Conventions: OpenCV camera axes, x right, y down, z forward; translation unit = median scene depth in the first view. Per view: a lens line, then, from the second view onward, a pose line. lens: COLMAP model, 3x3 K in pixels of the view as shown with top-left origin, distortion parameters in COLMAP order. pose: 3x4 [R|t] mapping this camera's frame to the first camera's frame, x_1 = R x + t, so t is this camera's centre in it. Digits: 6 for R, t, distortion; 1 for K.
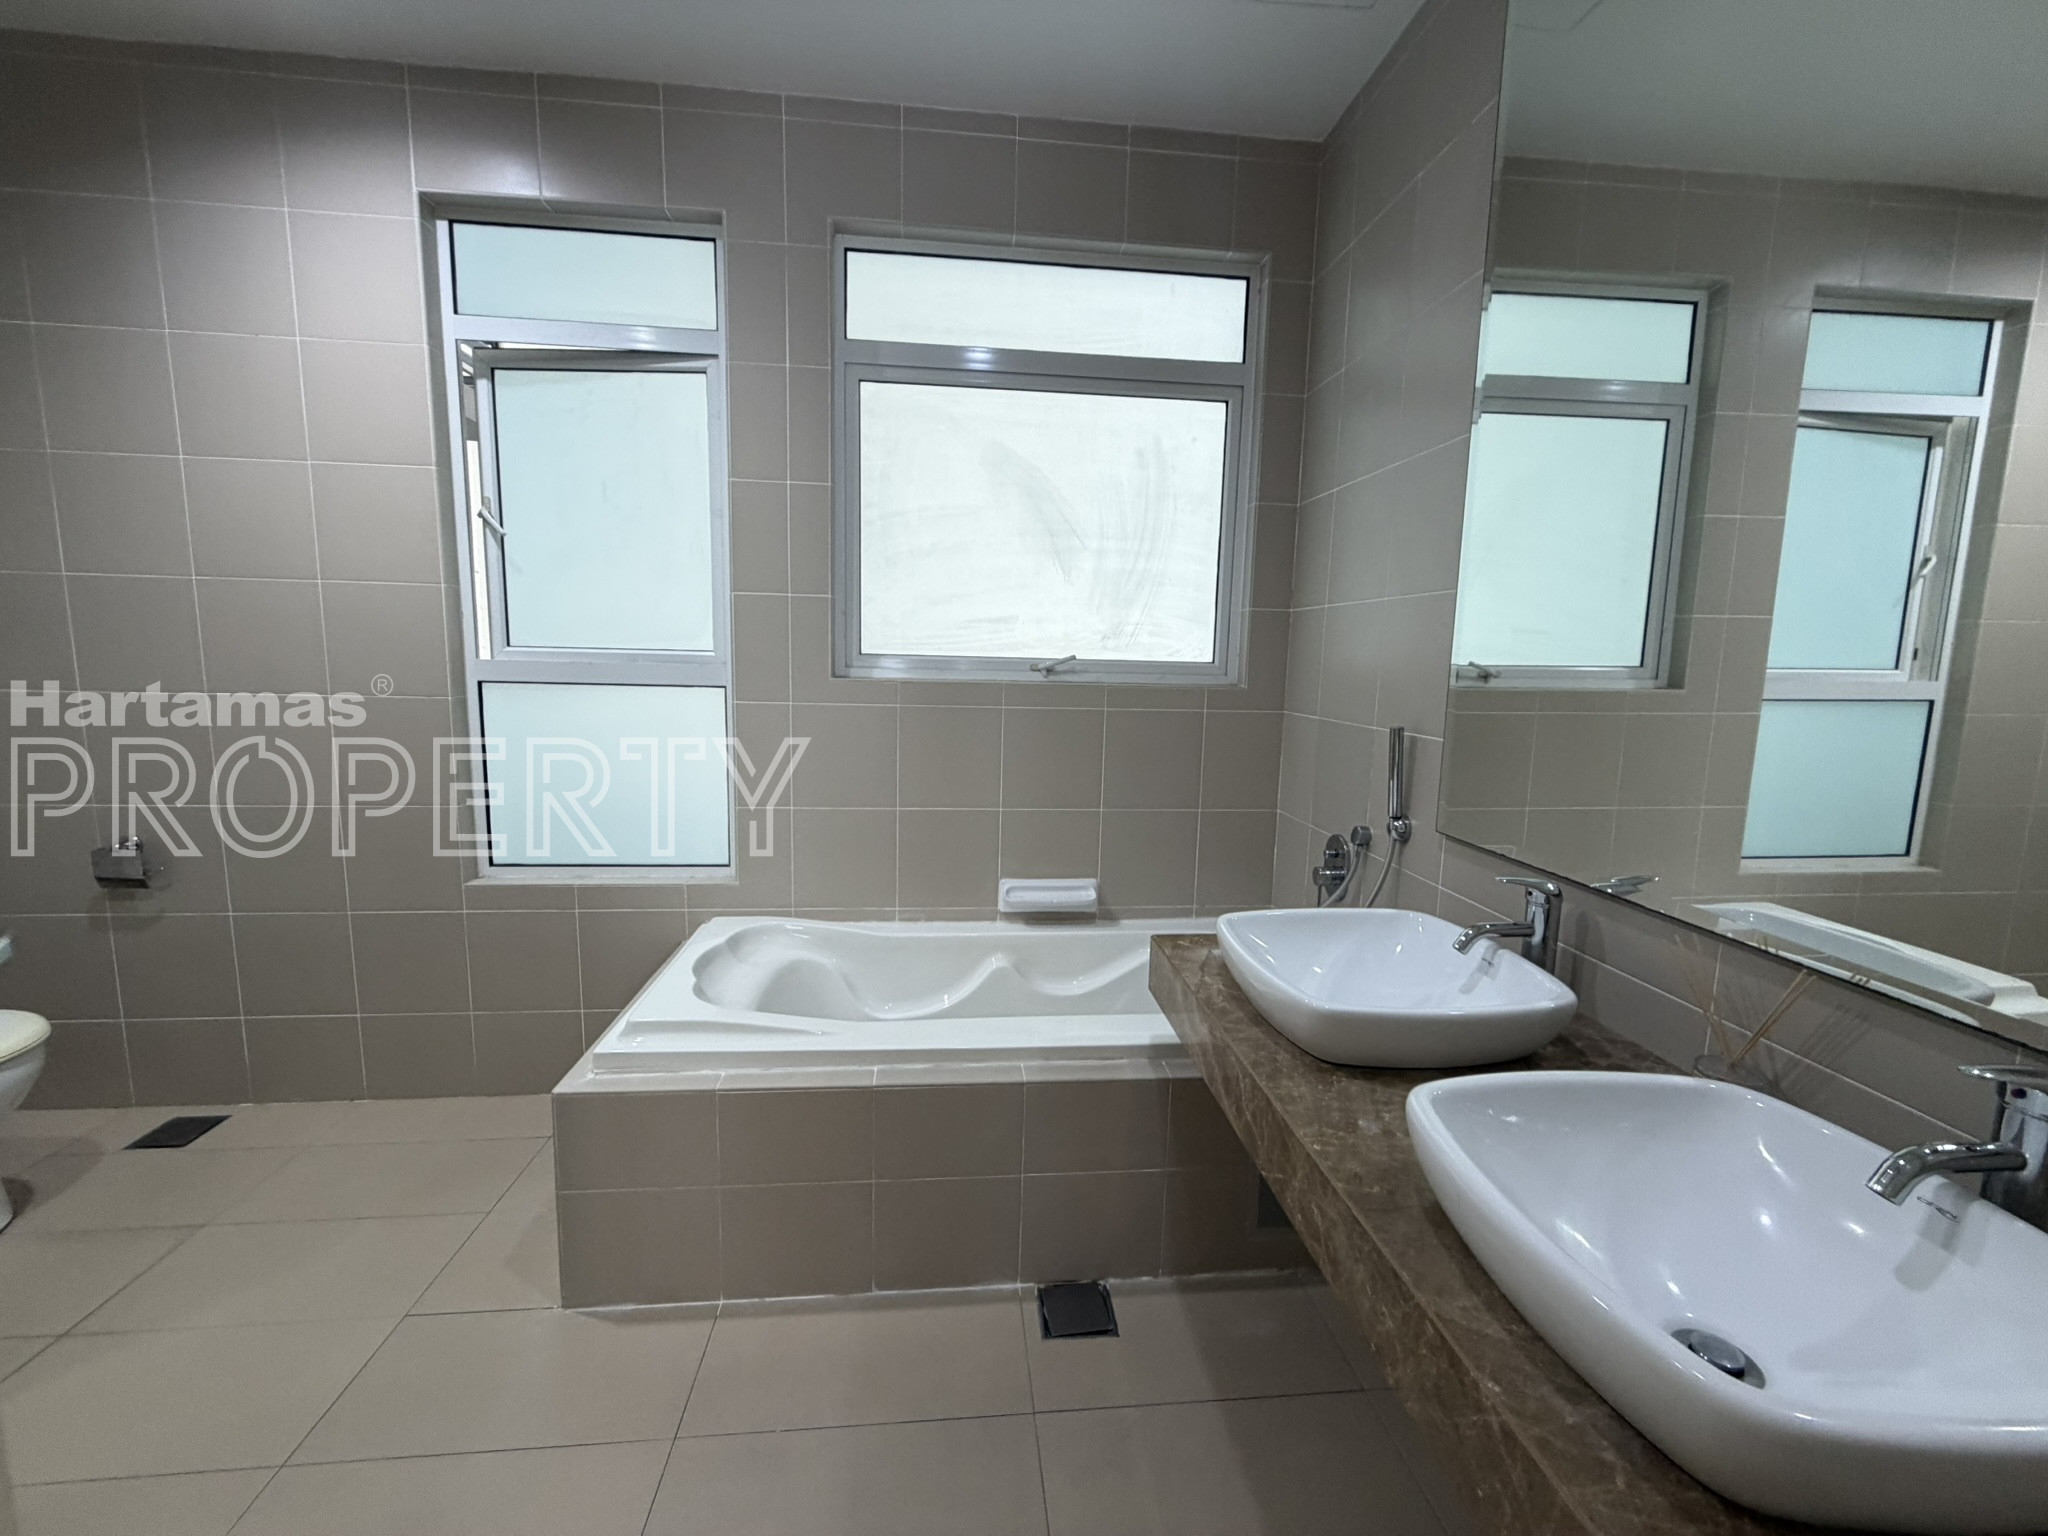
lens RADIAL K [[813.4, 0, 1024.0], [0, 813.4, 768.0], [0, 0, 1]] dist [-0.000787, -0.000698]
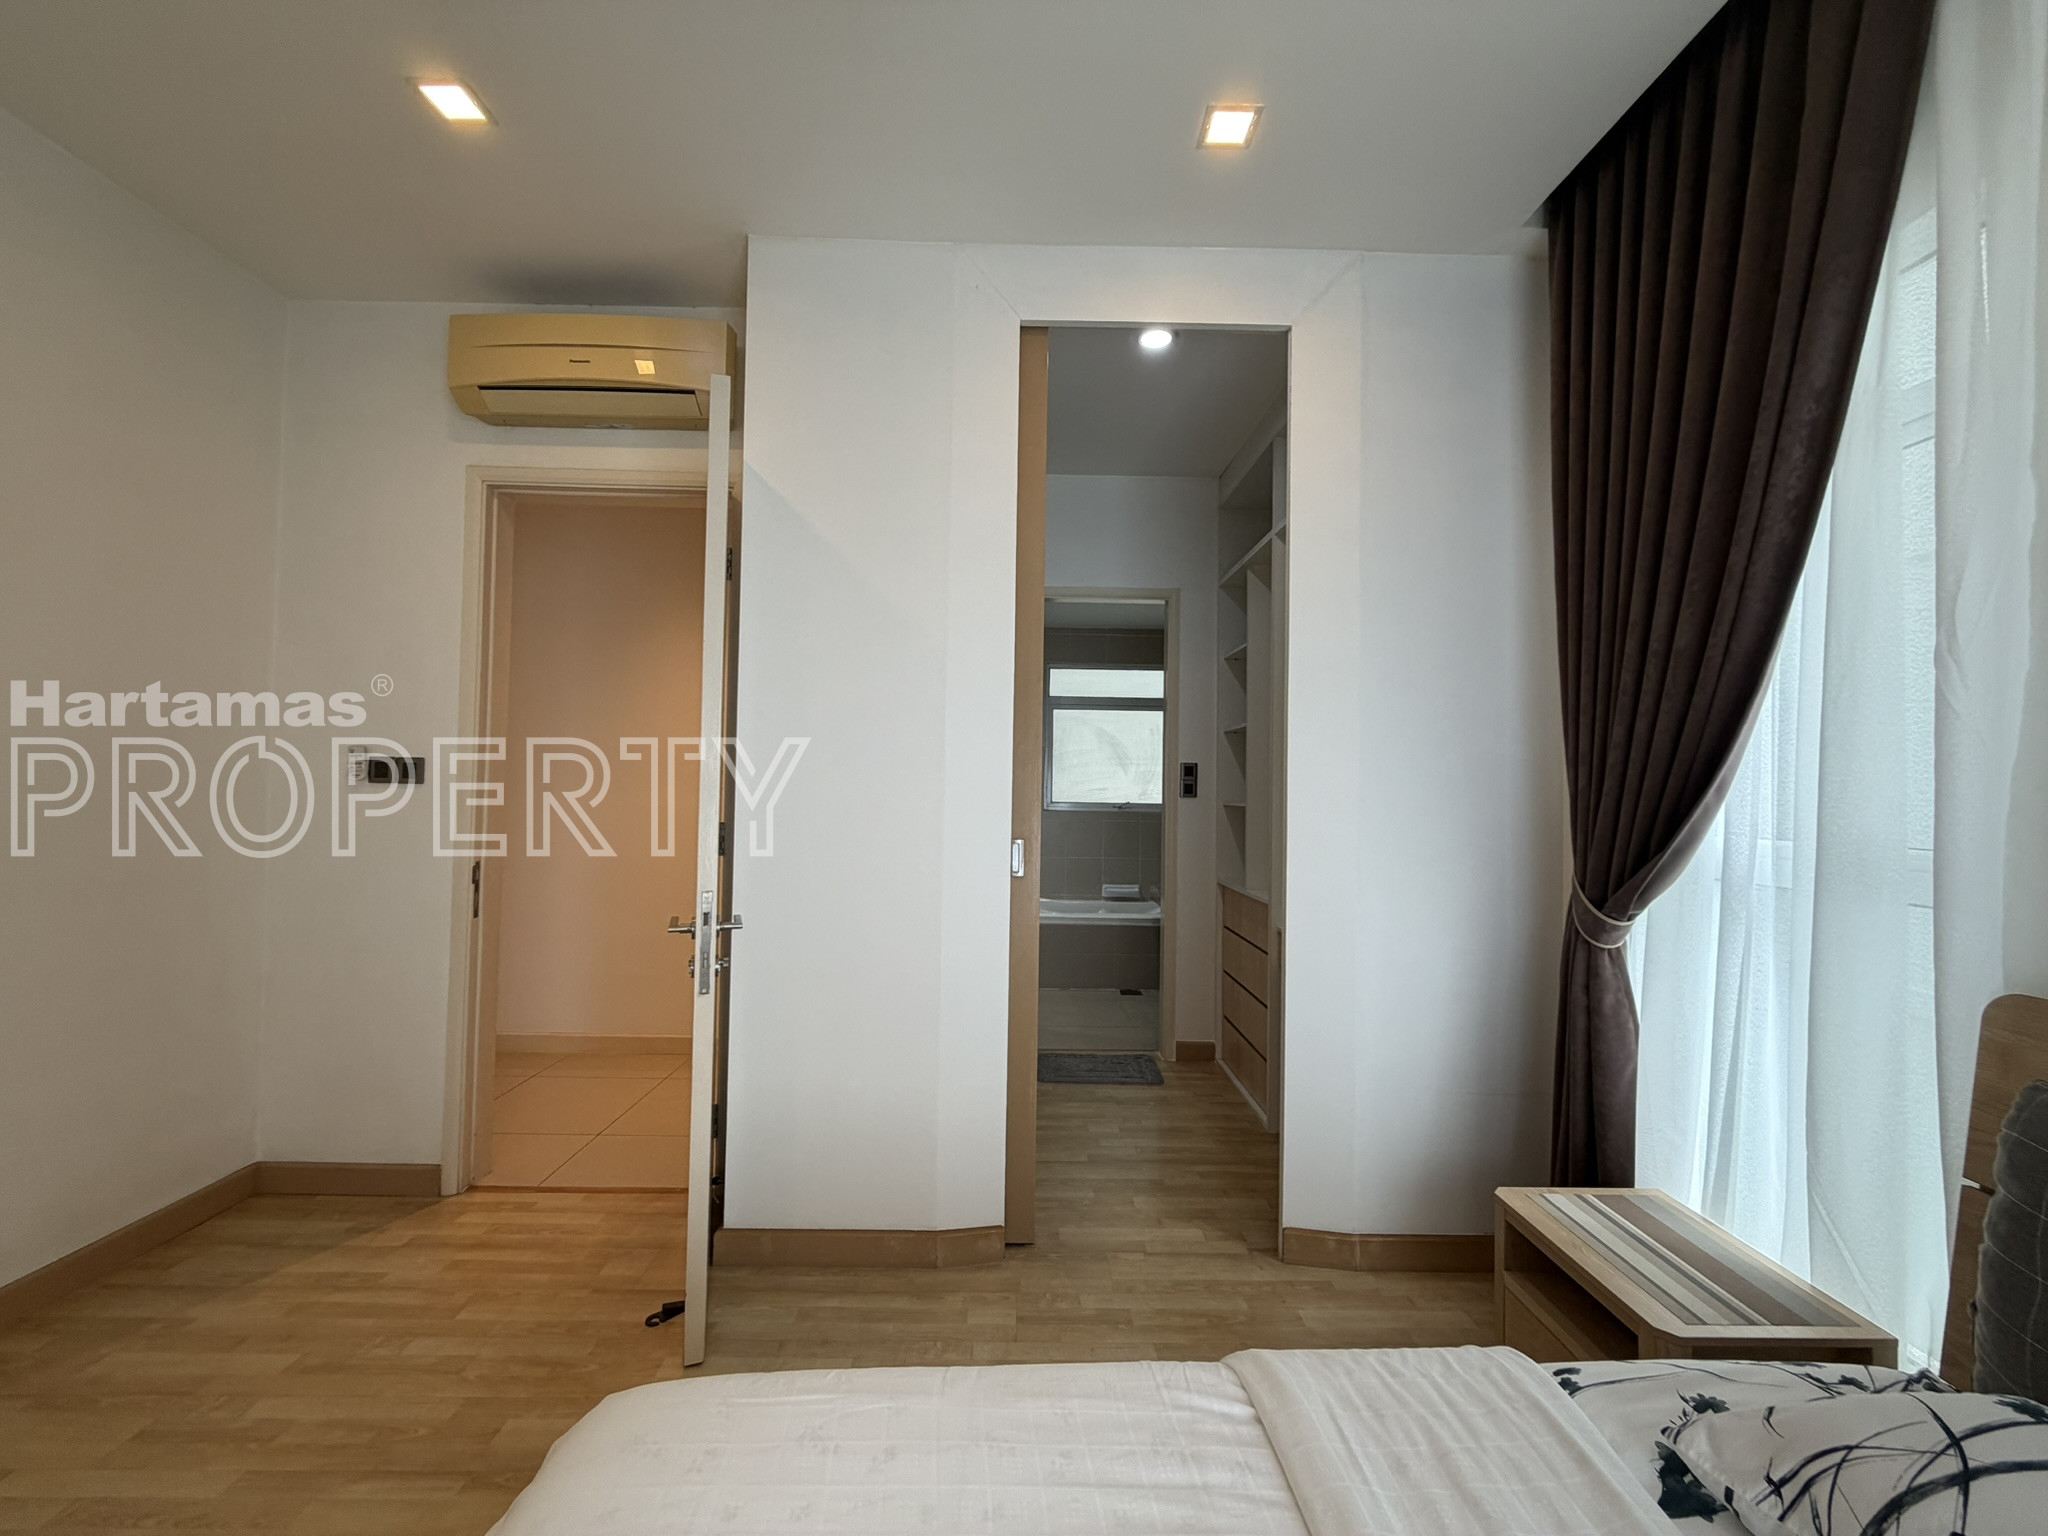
lens RADIAL K [[813.4, 0, 1024.0], [0, 813.4, 768.0], [0, 0, 1]] dist [-0.000787, -0.000698]
pose [[0.996661, -0.007555, -0.081299, -0.070120], [-0.005404, 0.987423, -0.158011, 0.192650], [0.081470, 0.157923, 0.984085, -1.825629]]
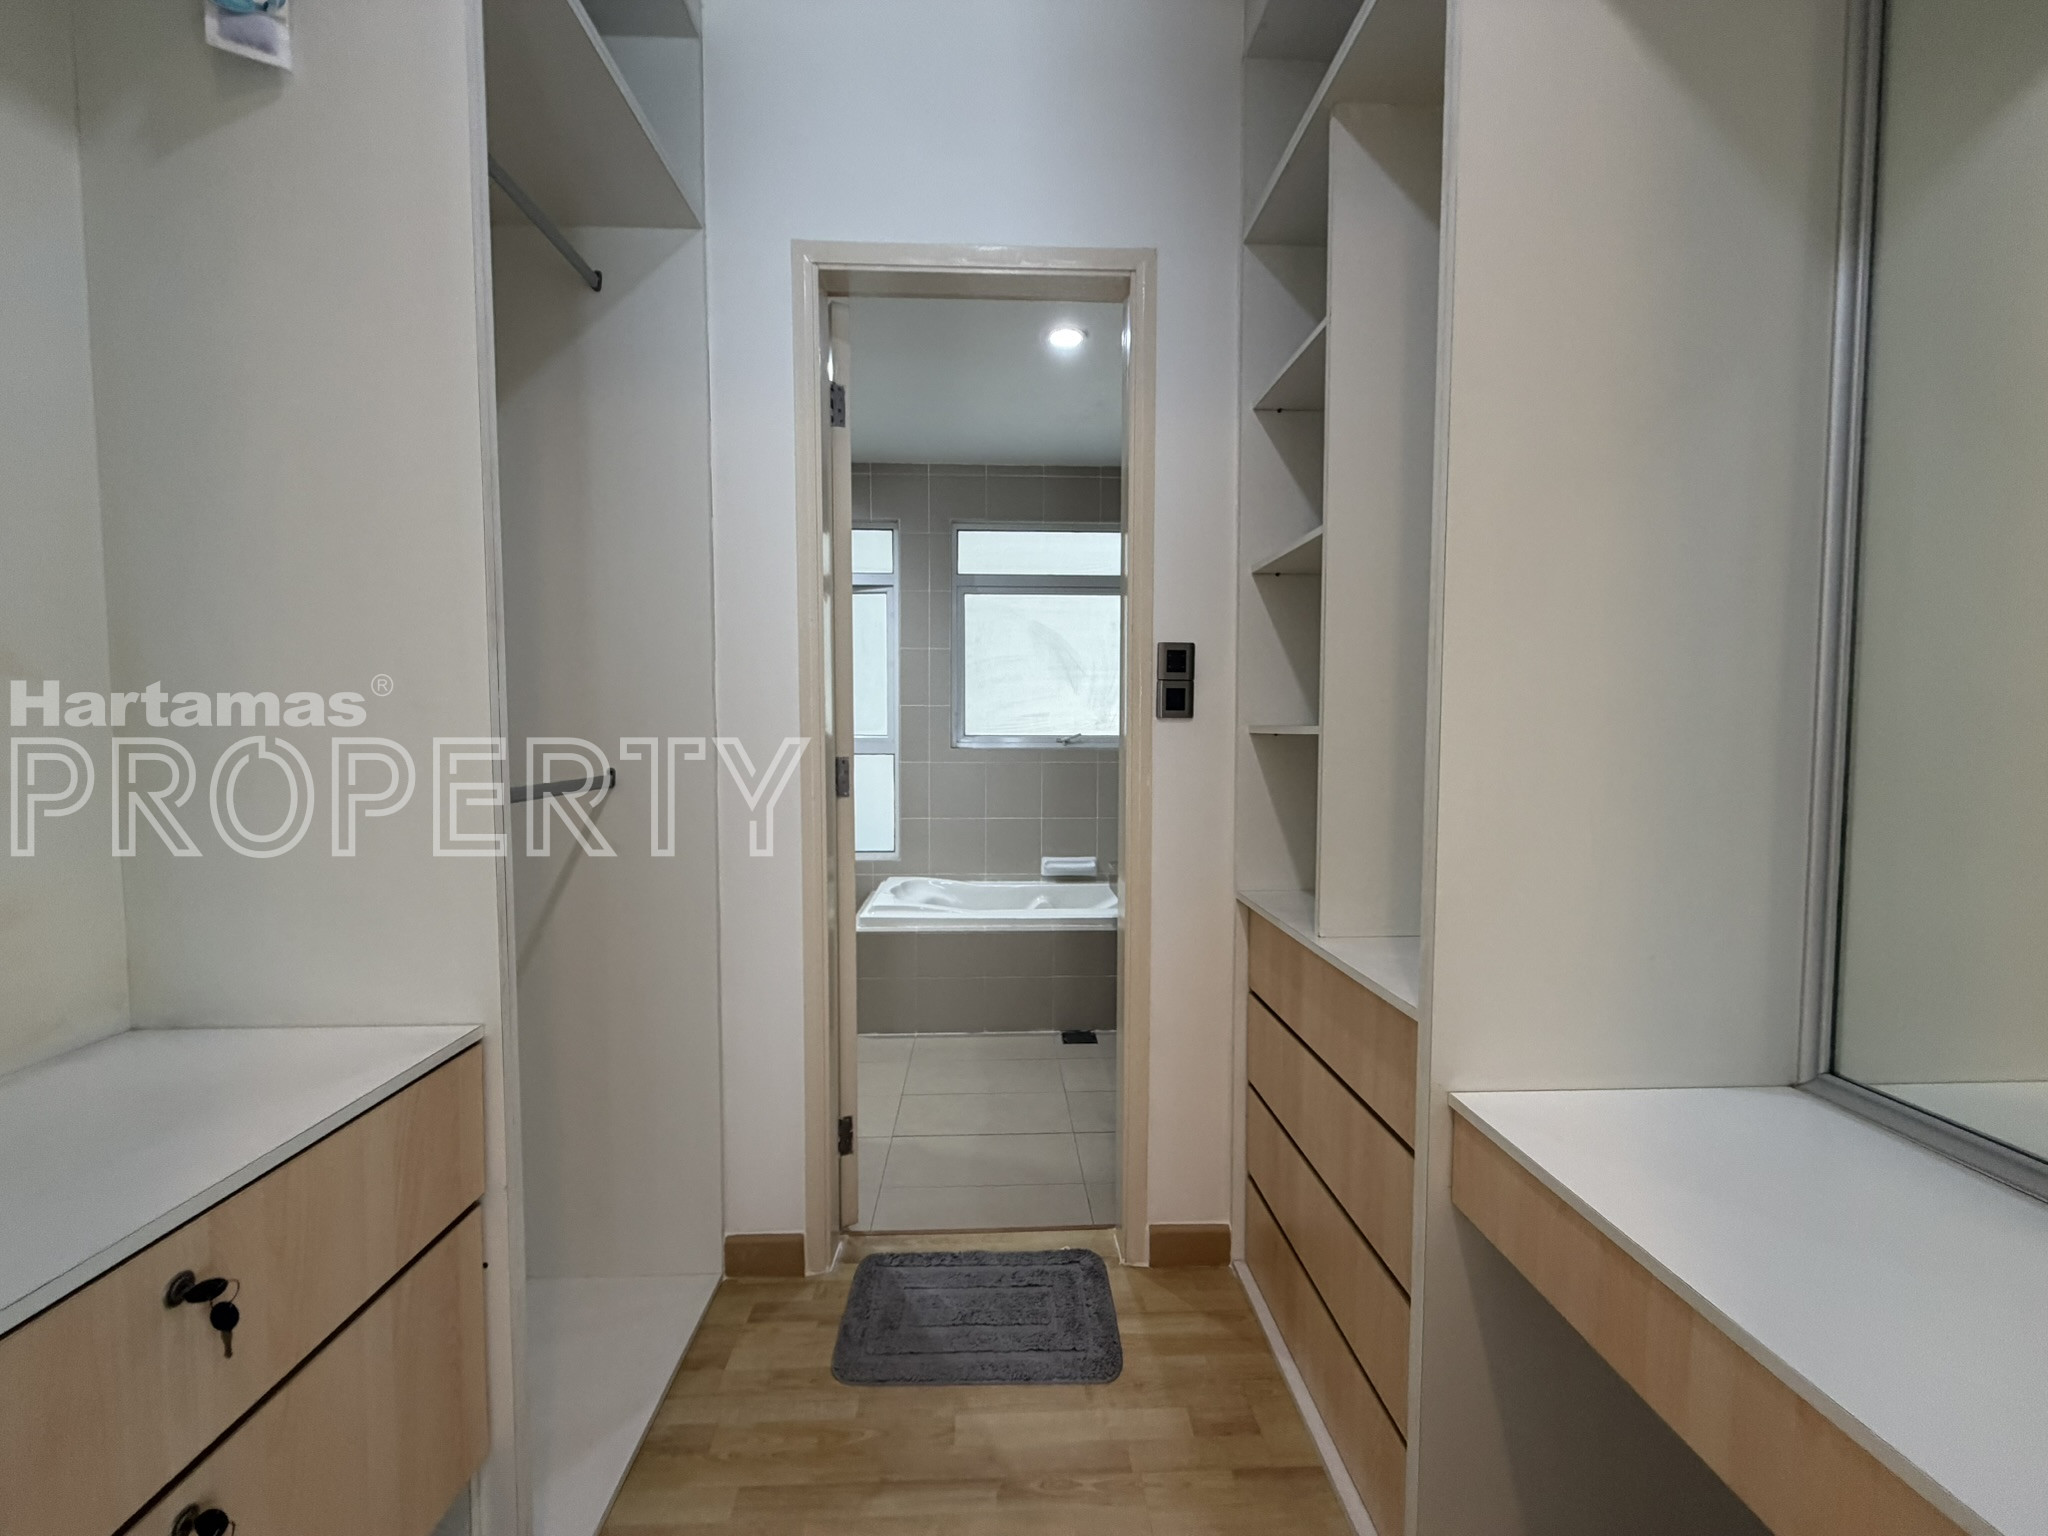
lens RADIAL K [[813.4, 0, 1024.0], [0, 813.4, 768.0], [0, 0, 1]] dist [-0.000787, -0.000698]
pose [[0.998360, -0.018273, -0.054256, 0.034539], [0.013945, 0.996768, -0.079109, 0.086007], [0.055527, 0.078223, 0.995388, -0.860200]]
